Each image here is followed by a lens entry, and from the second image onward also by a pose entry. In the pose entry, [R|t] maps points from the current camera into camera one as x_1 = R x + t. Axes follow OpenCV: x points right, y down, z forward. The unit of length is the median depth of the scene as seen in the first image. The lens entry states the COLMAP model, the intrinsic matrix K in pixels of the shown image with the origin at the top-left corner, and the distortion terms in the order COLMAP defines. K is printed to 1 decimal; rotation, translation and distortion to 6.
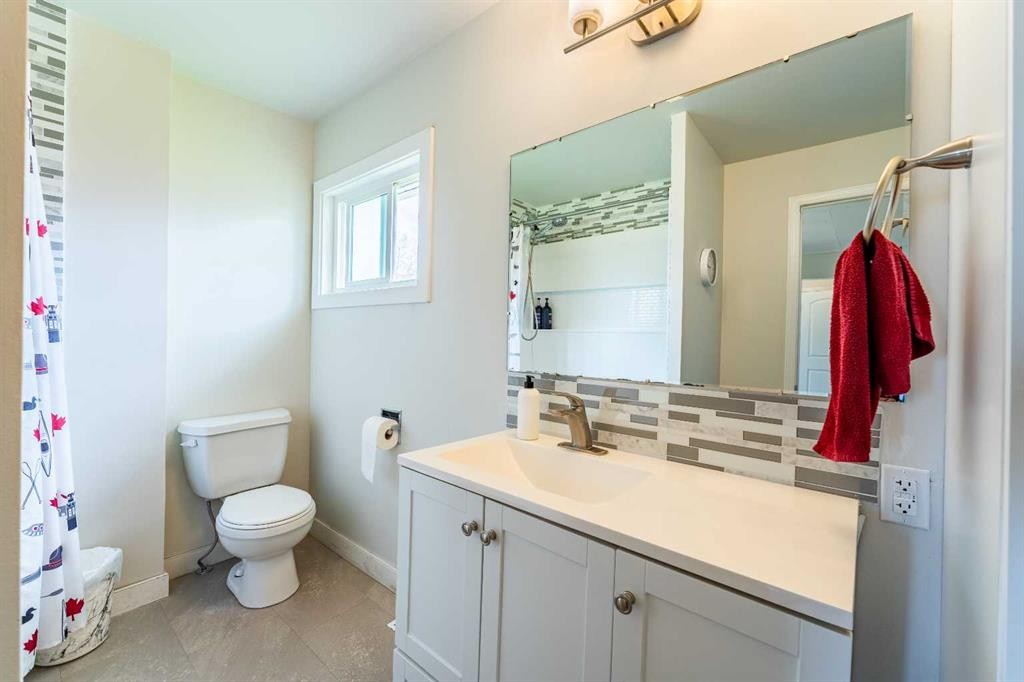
lens RADIAL K [[520.0, 0, 507.0], [0, 520.0, 346.9], [0, 0, 1]] dist [-0.000951, 0.001155]
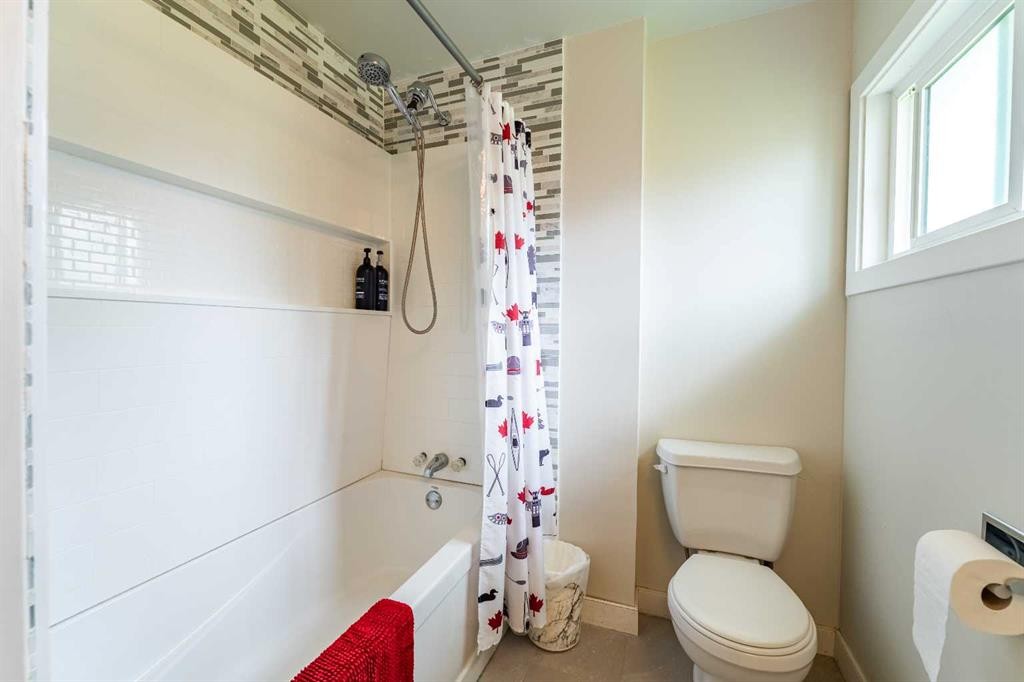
lens RADIAL K [[417.6, 0, 512.5], [0, 417.6, 336.5], [0, 0, 1]] dist [-0.001873, 0.000061]
pose [[0.339742, -0.002304, -0.940516, -0.067233], [-0.020741, 0.999735, -0.009942, -0.017151], [0.940290, 0.022885, 0.339605, 0.628404]]
